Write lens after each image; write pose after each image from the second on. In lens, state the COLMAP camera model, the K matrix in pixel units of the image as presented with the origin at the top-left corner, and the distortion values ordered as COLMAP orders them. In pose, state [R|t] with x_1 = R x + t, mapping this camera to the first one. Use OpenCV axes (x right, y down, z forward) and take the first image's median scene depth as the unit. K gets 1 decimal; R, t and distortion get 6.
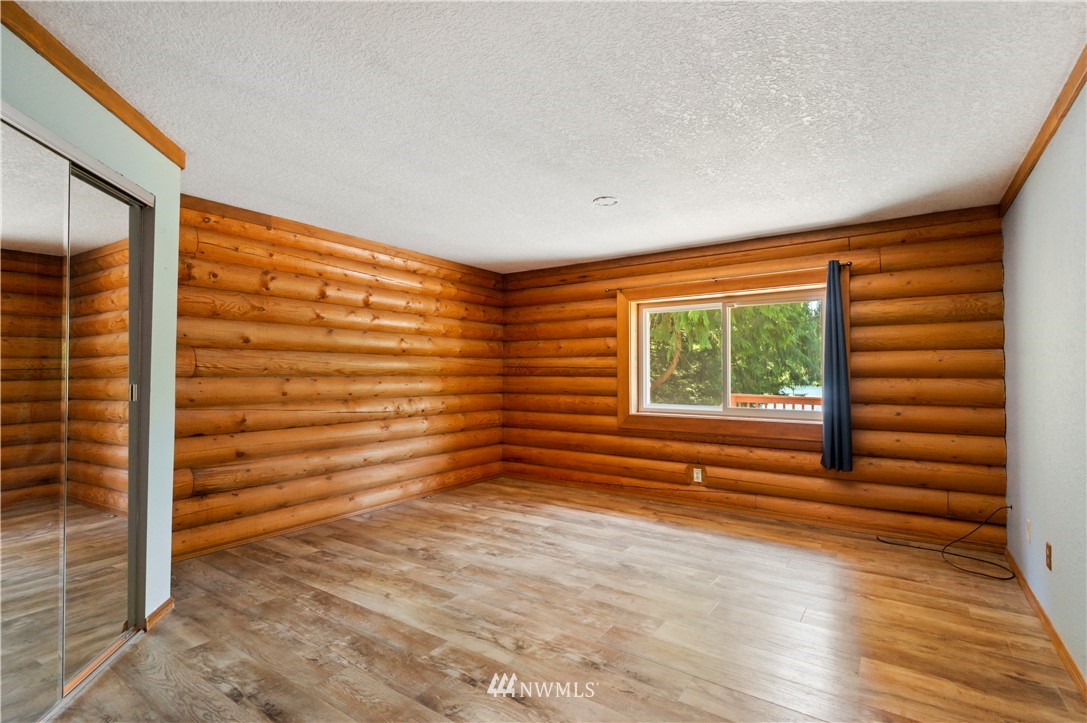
lens RADIAL K [[508.9, 0, 556.4], [0, 508.9, 361.6], [0, 0, 1]] dist [0.032653, -0.020691]
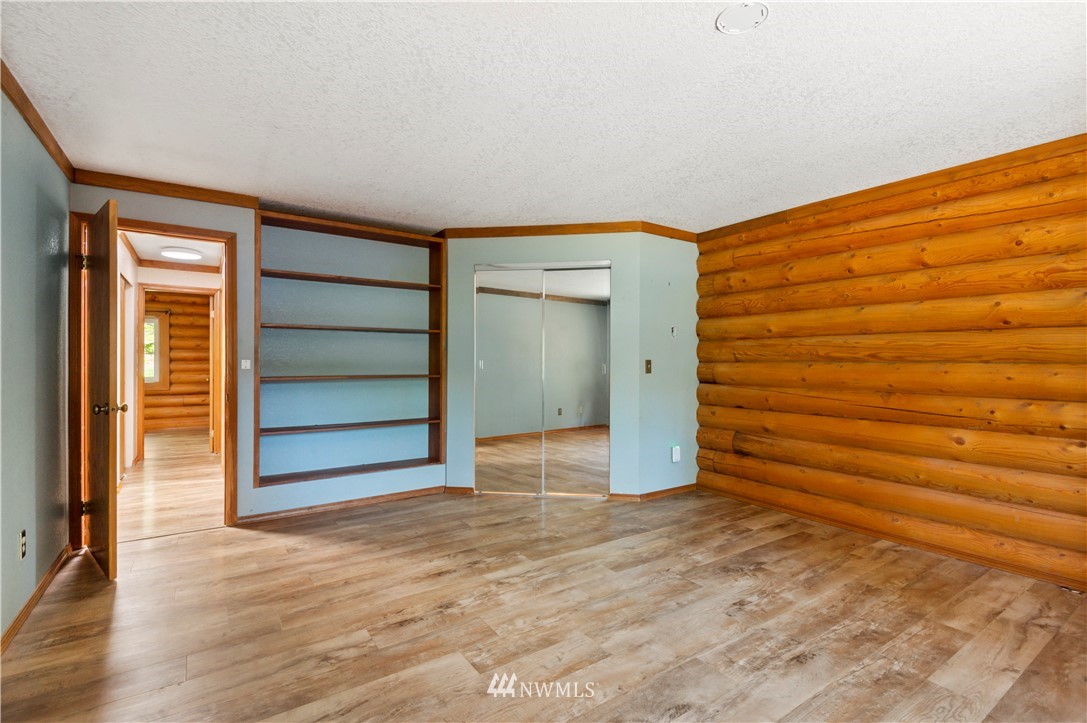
lens RADIAL K [[508.9, 0, 556.4], [0, 508.9, 361.6], [0, 0, 1]] dist [0.032653, -0.020691]
pose [[-0.369409, -0.002857, -0.929262, 0.656690], [0.020233, 0.999733, -0.011117, 0.033278], [0.929046, -0.022909, -0.369253, 1.035574]]
